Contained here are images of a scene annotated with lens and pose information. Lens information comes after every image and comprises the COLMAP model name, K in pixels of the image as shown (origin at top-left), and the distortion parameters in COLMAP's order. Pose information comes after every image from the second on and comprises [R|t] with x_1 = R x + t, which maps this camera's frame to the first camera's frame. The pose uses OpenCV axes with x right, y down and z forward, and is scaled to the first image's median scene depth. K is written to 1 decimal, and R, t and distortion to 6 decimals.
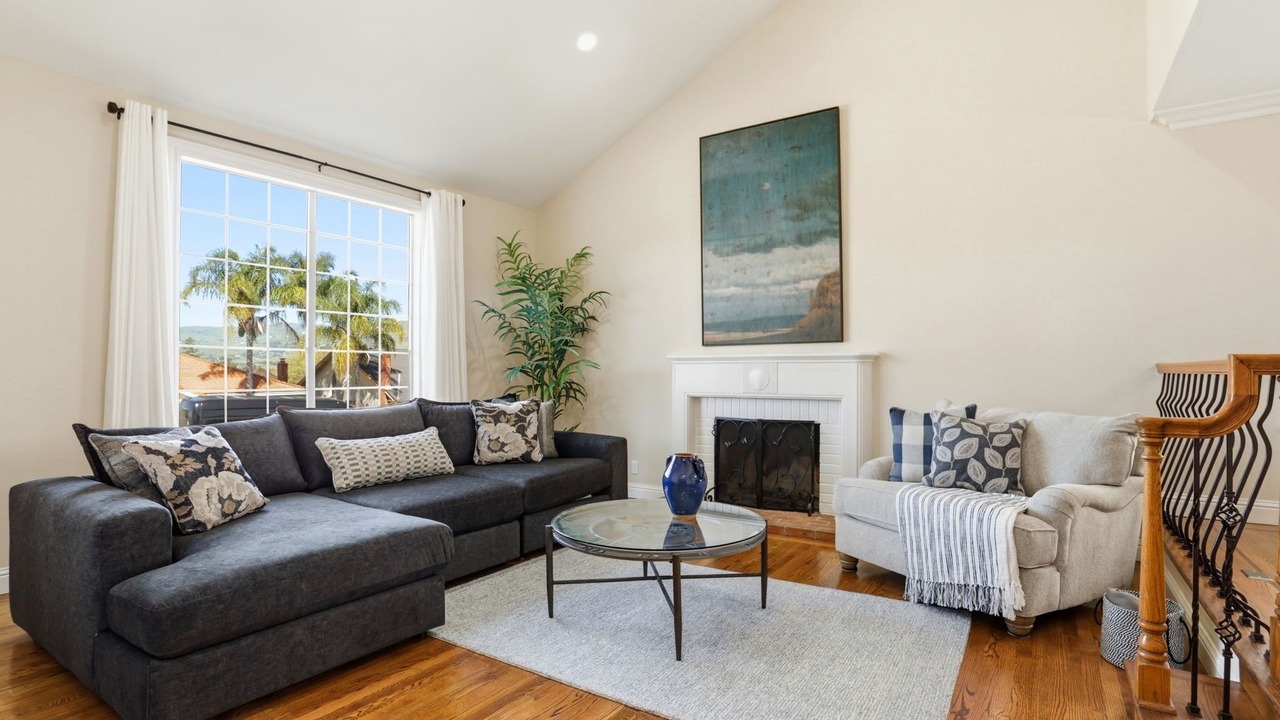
lens RADIAL K [[626.6, 0, 634.6], [0, 626.6, 354.2], [0, 0, 1]] dist [-0.067586, 0.022028]
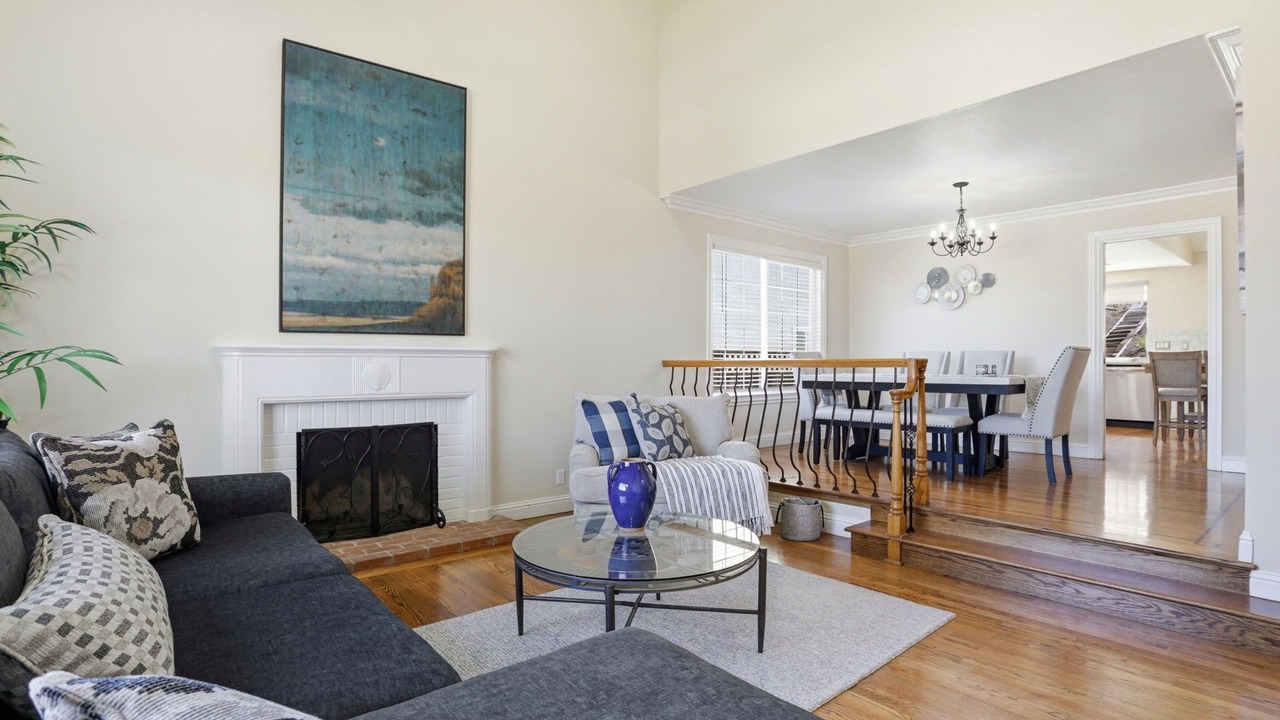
lens RADIAL K [[626.6, 0, 634.6], [0, 626.6, 354.2], [0, 0, 1]] dist [-0.067586, 0.022028]
pose [[0.305003, 0.012341, 0.952271, -0.478479], [-0.024481, 0.999687, -0.005114, 0.006844], [-0.952037, -0.021752, 0.305210, 0.444526]]
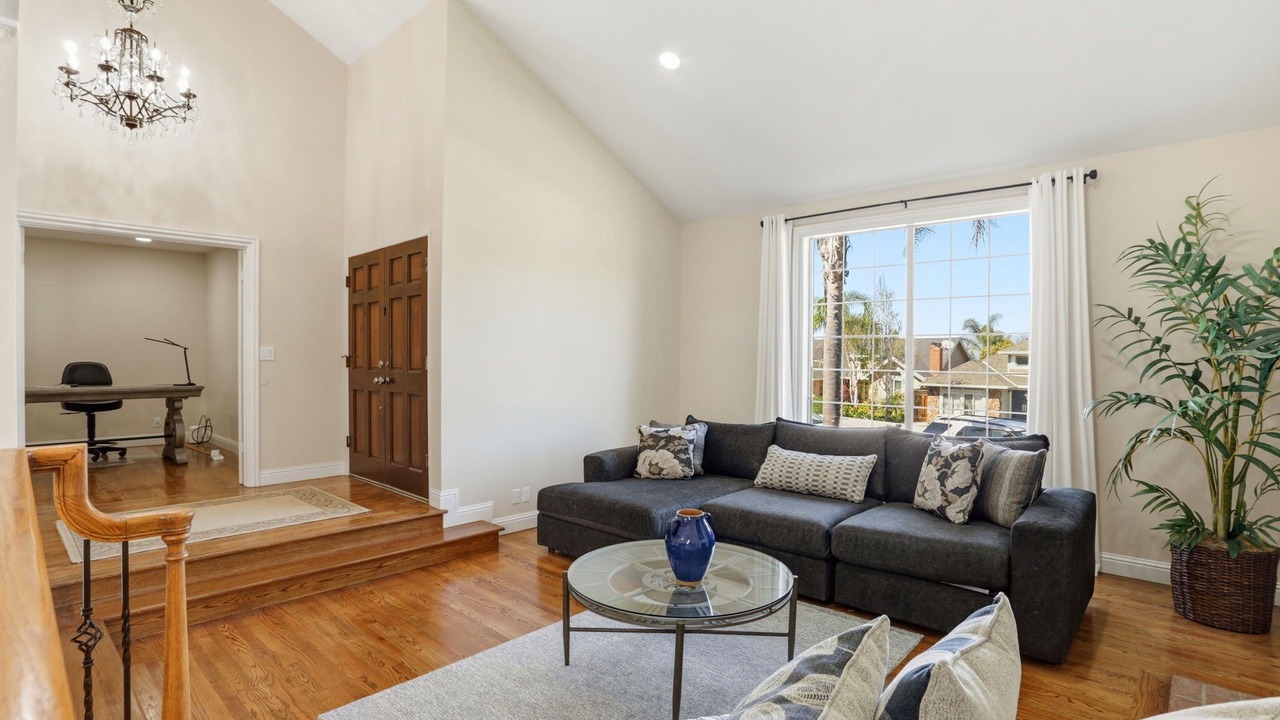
lens RADIAL K [[616.4, 0, 640.0], [0, 616.4, 360.0], [0, 0, 1]] dist [-0.062384, 0.000994]
pose [[-0.158368, 0.006437, -0.987359, 0.580762], [0.024743, 0.999691, 0.002549, -0.037807], [0.987070, -0.024027, -0.158478, 0.660756]]
